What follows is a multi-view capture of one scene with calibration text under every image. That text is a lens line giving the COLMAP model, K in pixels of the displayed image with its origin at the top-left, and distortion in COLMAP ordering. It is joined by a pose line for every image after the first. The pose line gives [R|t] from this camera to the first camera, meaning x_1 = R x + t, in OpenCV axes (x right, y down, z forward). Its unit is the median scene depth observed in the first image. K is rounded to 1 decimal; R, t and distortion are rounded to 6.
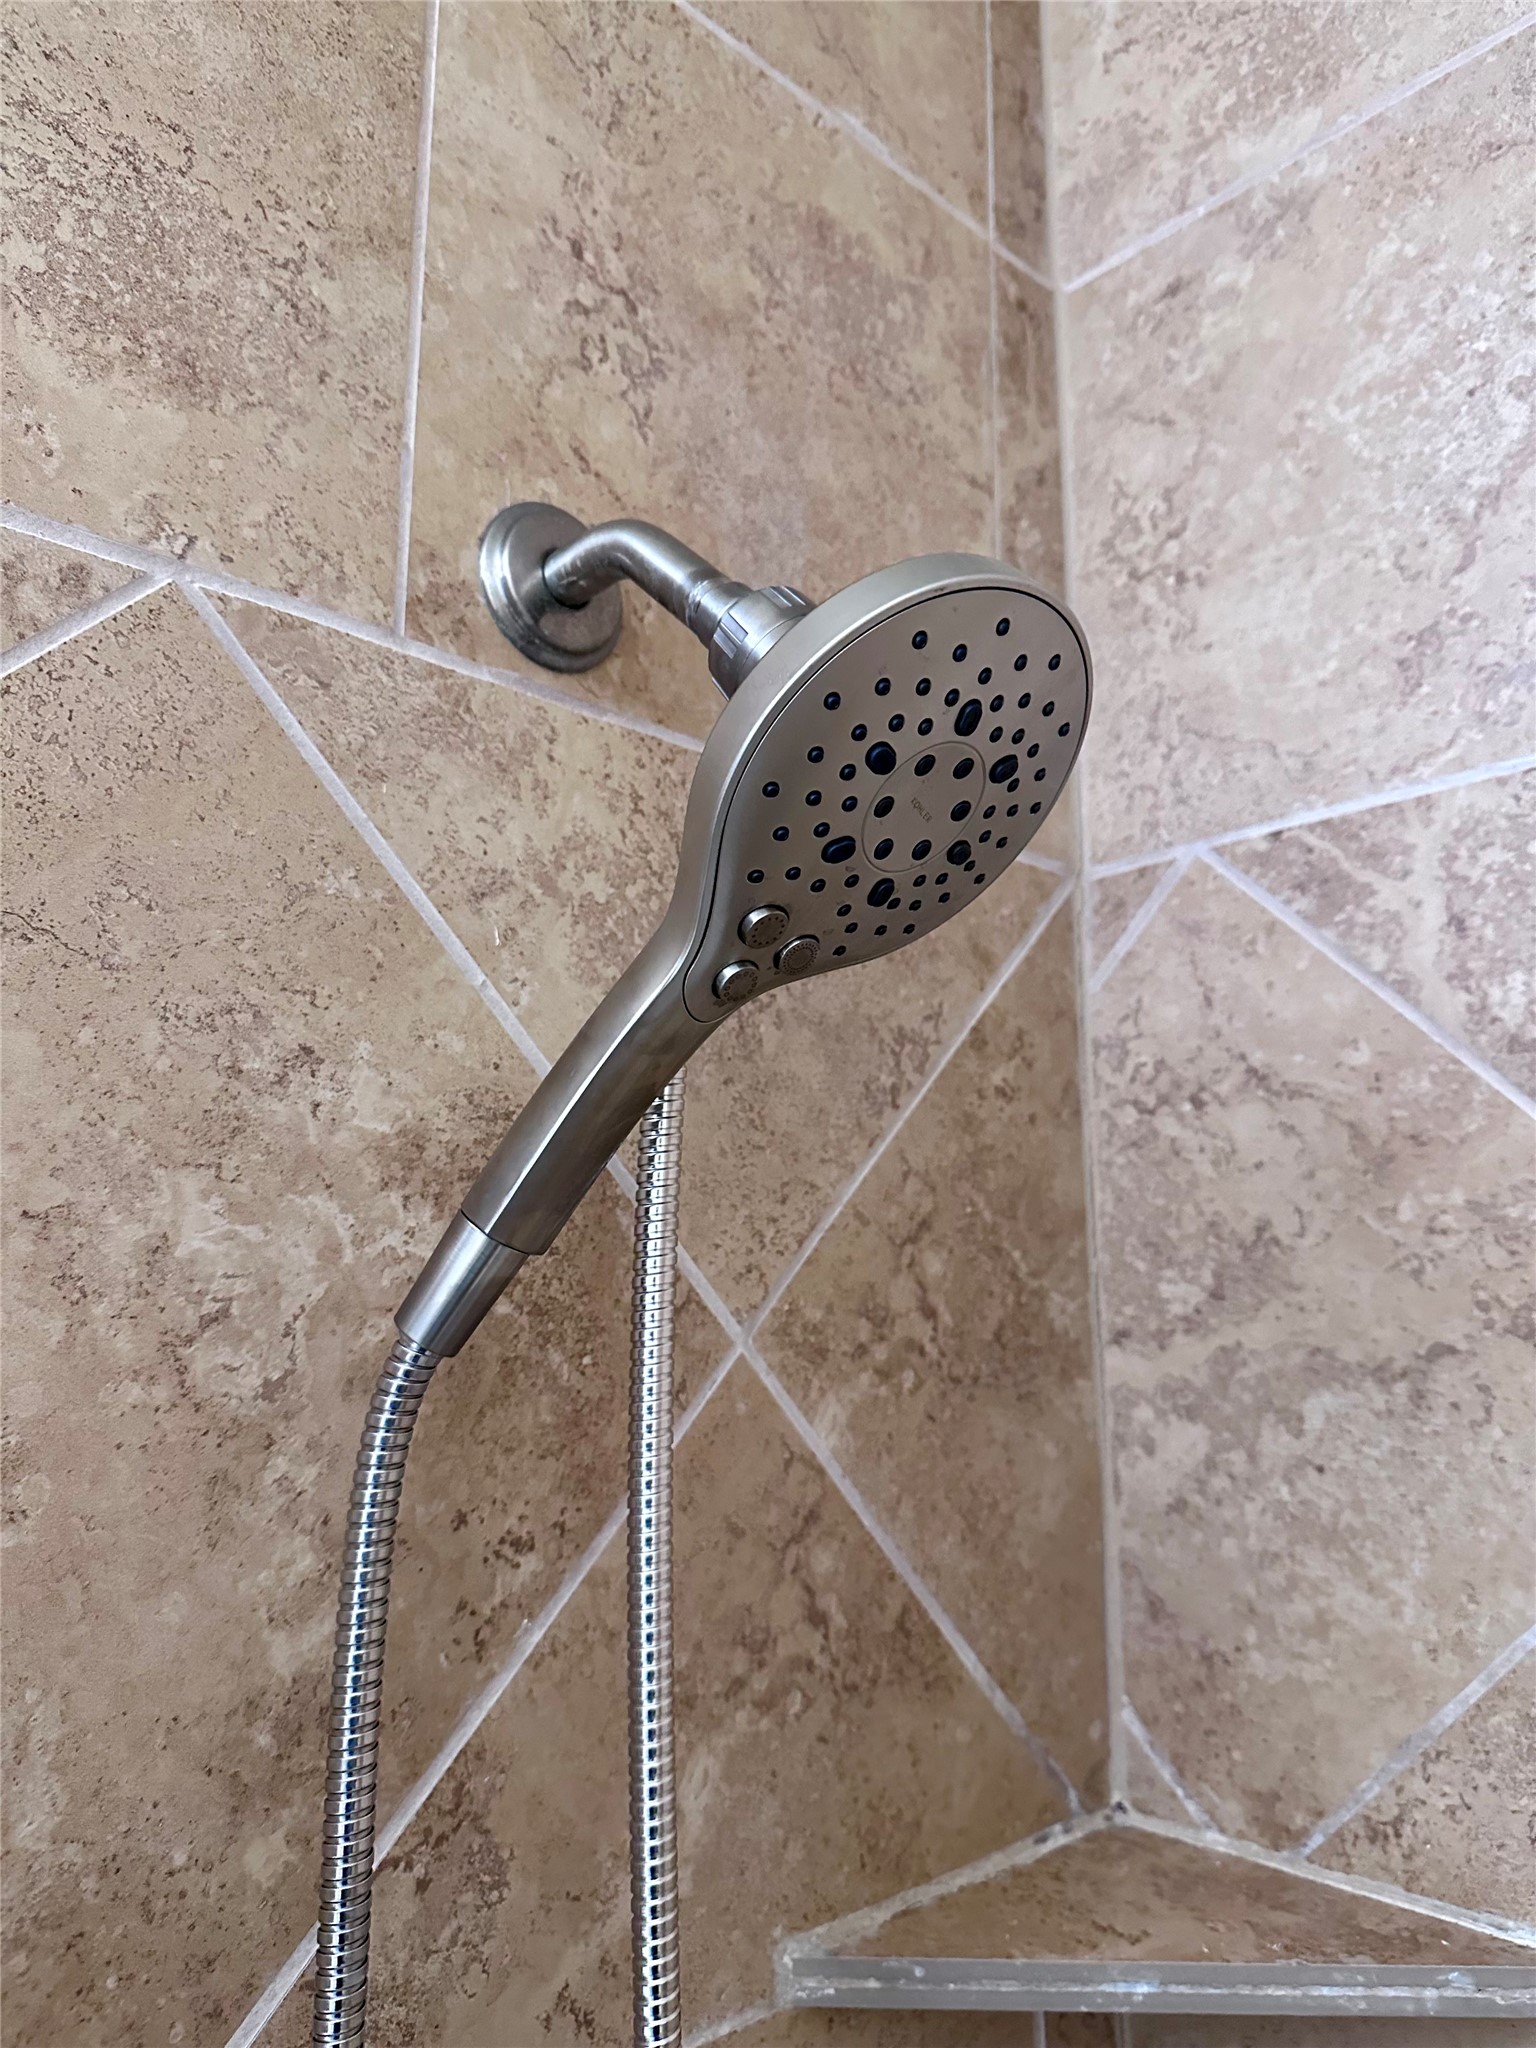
lens RADIAL K [[1451.0, 0, 768.1], [0, 1451.0, 1022.5], [0, 0, 1]] dist [0.008076, -0.008810]
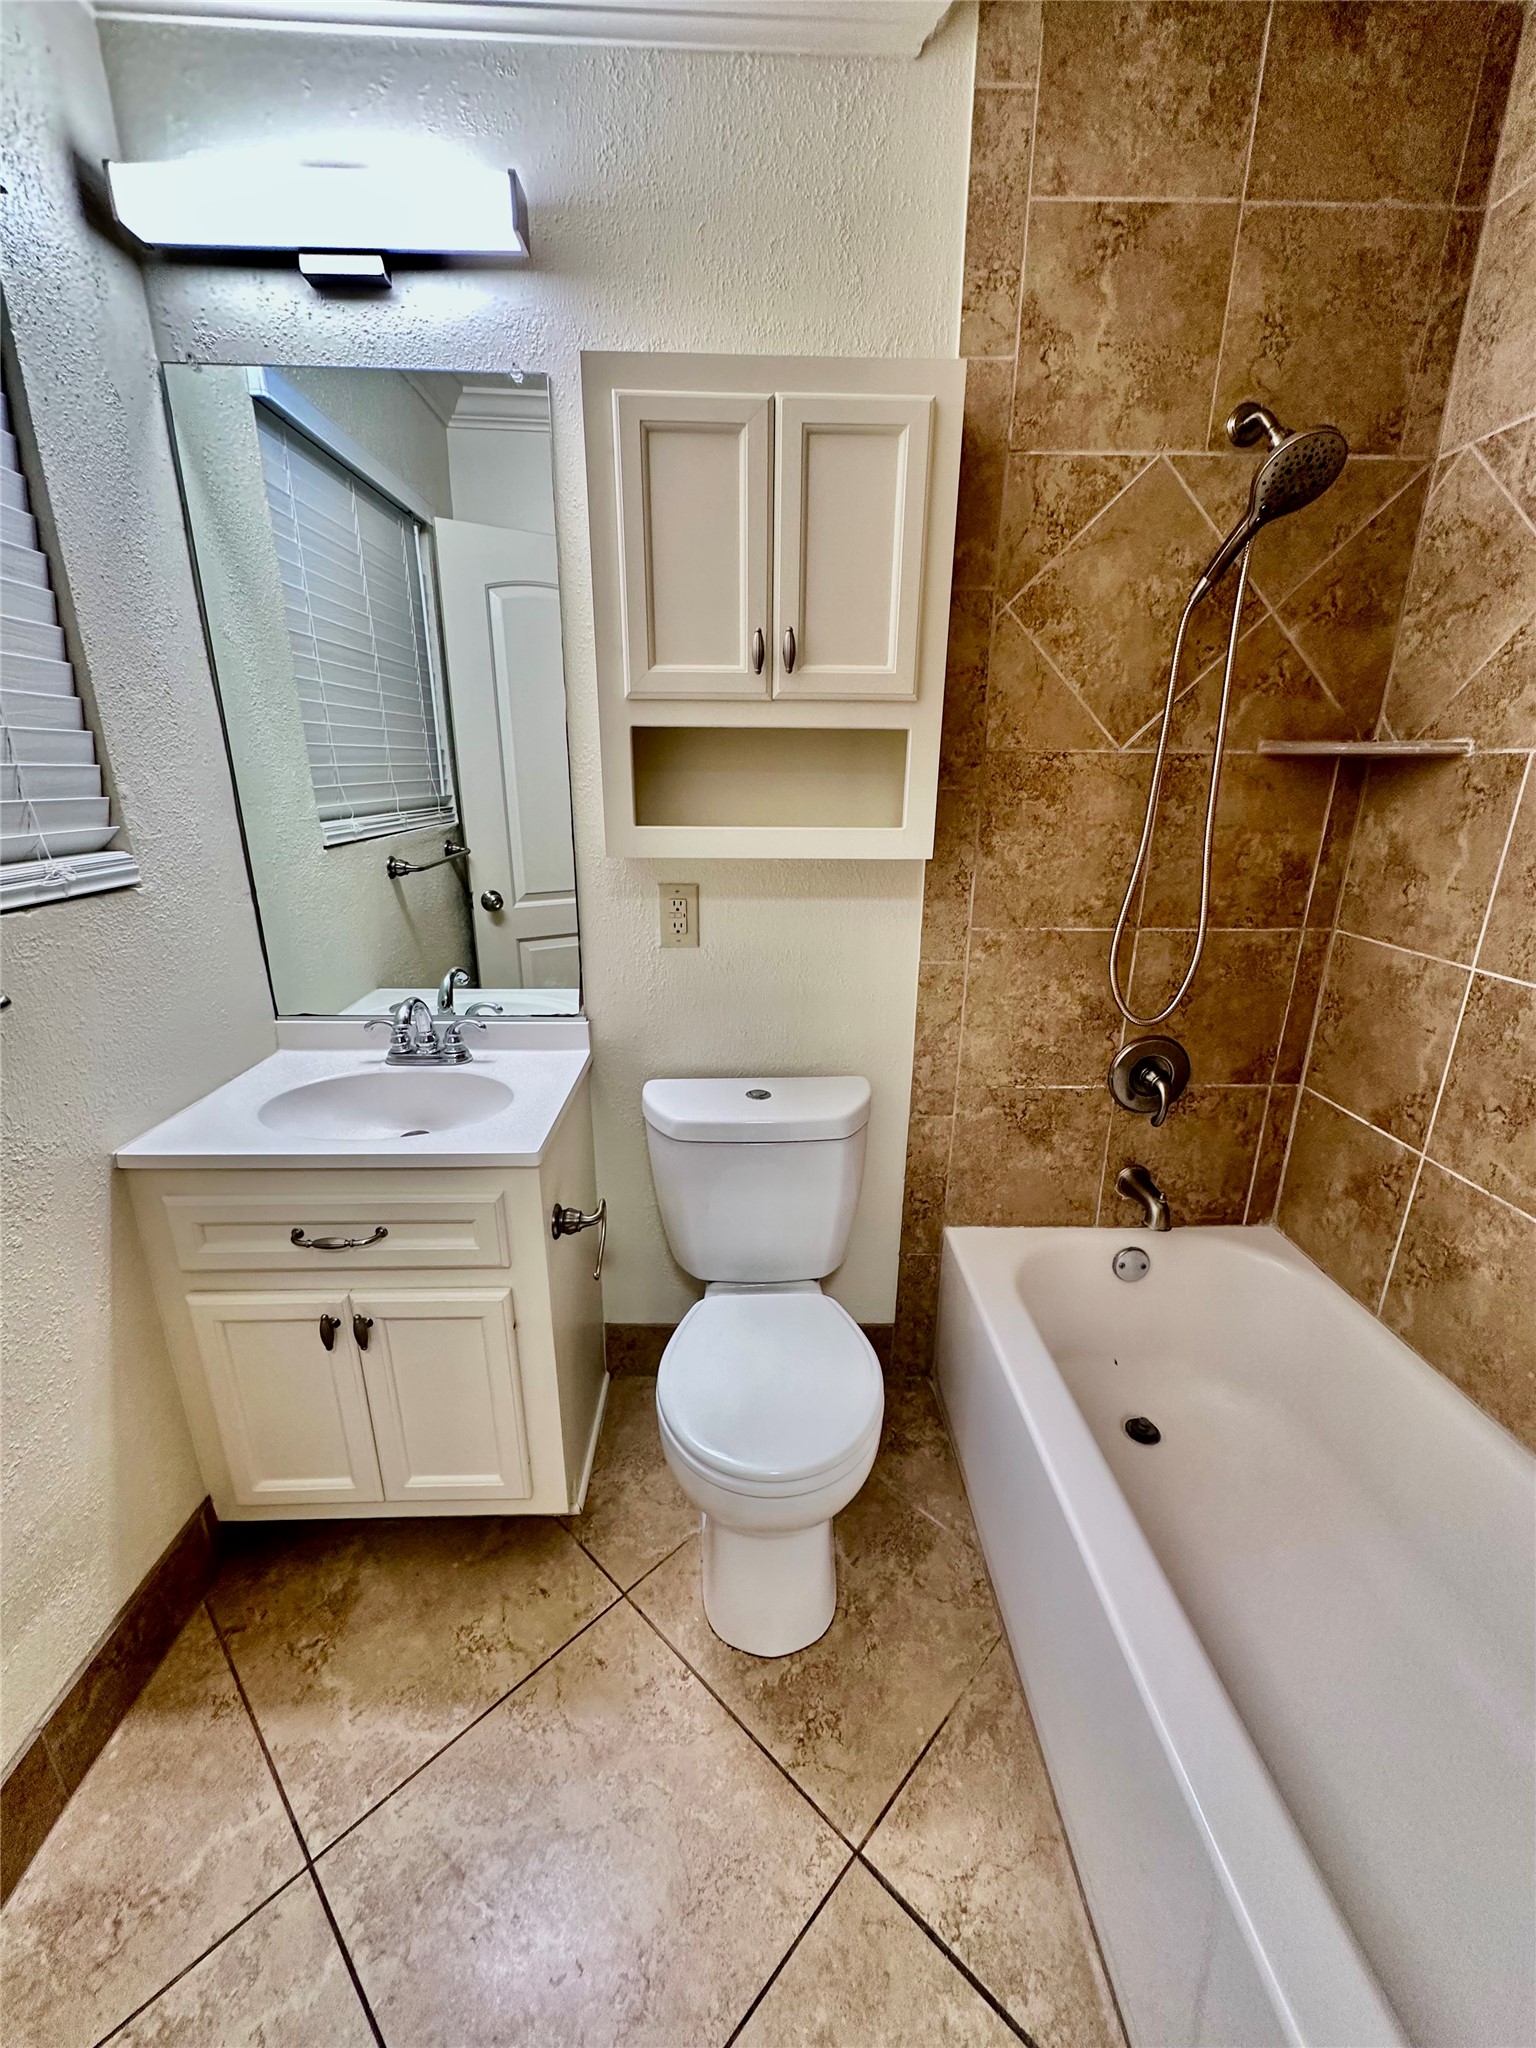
lens RADIAL K [[819.5, 0, 768.9], [0, 819.5, 1021.6], [0, 0, 1]] dist [0.000507, 0.000482]
pose [[0.743588, 0.205311, -0.636336, 0.646394], [0.112379, 0.899777, 0.421630, 0.107564], [0.659126, -0.385030, 0.645991, -2.004817]]
